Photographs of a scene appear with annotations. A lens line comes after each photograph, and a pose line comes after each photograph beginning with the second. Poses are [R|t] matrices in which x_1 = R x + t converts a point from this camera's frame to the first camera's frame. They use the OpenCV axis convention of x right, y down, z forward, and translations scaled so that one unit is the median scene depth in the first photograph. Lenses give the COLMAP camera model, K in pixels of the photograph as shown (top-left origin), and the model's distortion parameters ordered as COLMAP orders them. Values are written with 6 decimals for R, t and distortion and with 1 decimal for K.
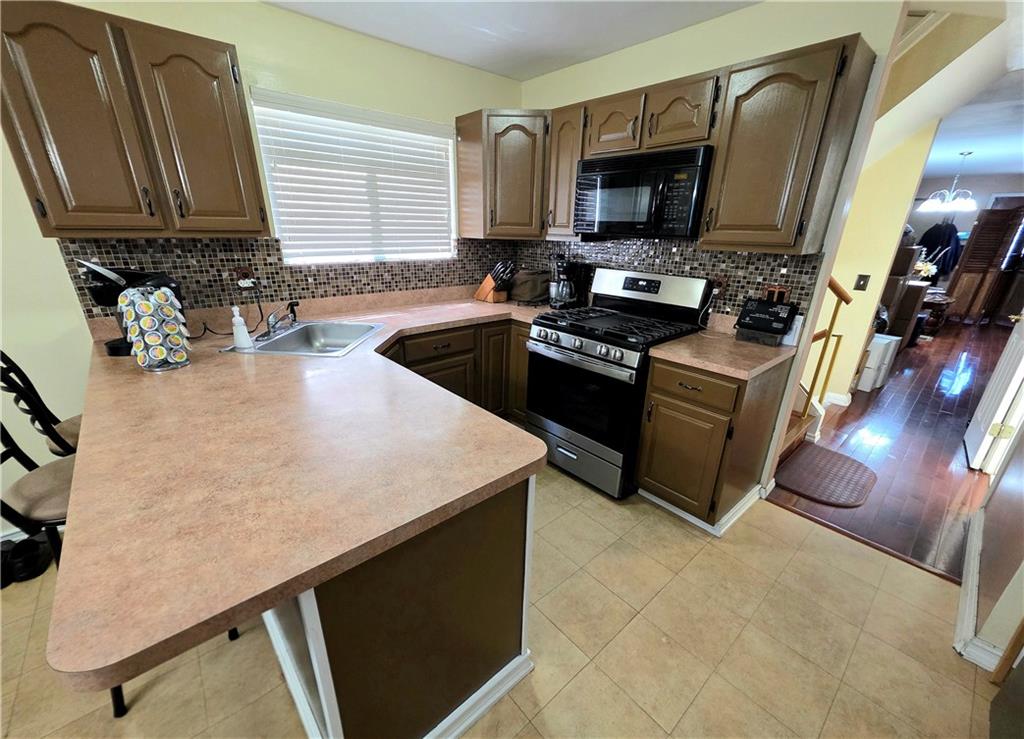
lens RADIAL K [[408.4, 0, 513.1], [0, 408.4, 377.6], [0, 0, 1]] dist [0.000494, -0.000137]
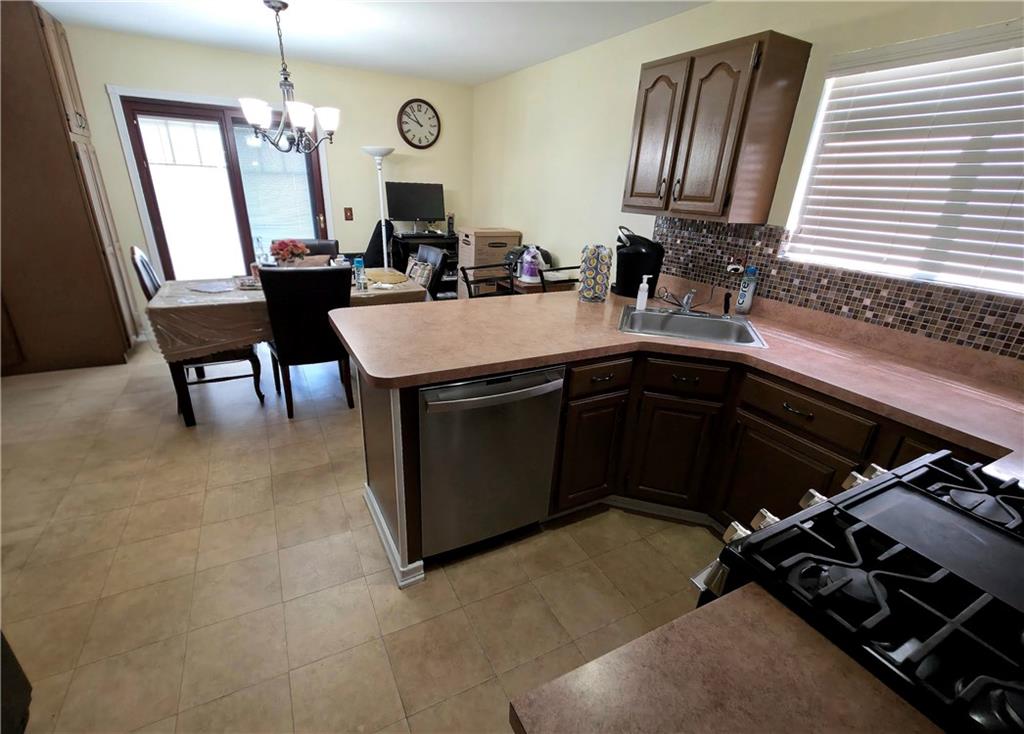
lens RADIAL K [[451.2, 0, 507.0], [0, 451.2, 367.7], [0, 0, 1]] dist [-0.002109, -0.000289]
pose [[-0.223552, 0.329377, -0.917352, 0.552024], [-0.392205, 0.831215, 0.394026, -0.241282], [0.892300, 0.447876, -0.056637, 0.659323]]
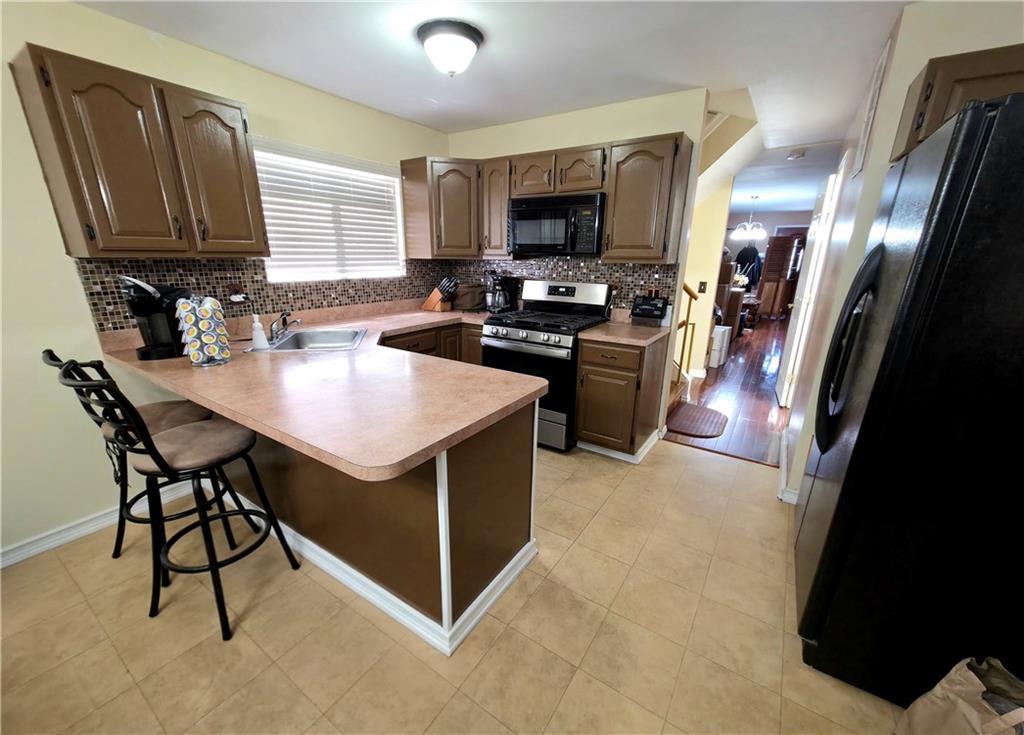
lens RADIAL K [[408.4, 0, 507.3], [0, 408.4, 374.8], [0, 0, 1]] dist [0.000494, -0.000137]
pose [[0.966747, -0.080438, 0.242754, -0.219936], [0.095821, 0.994028, -0.052222, 0.106064], [-0.237103, 0.073746, 0.968681, -0.245640]]
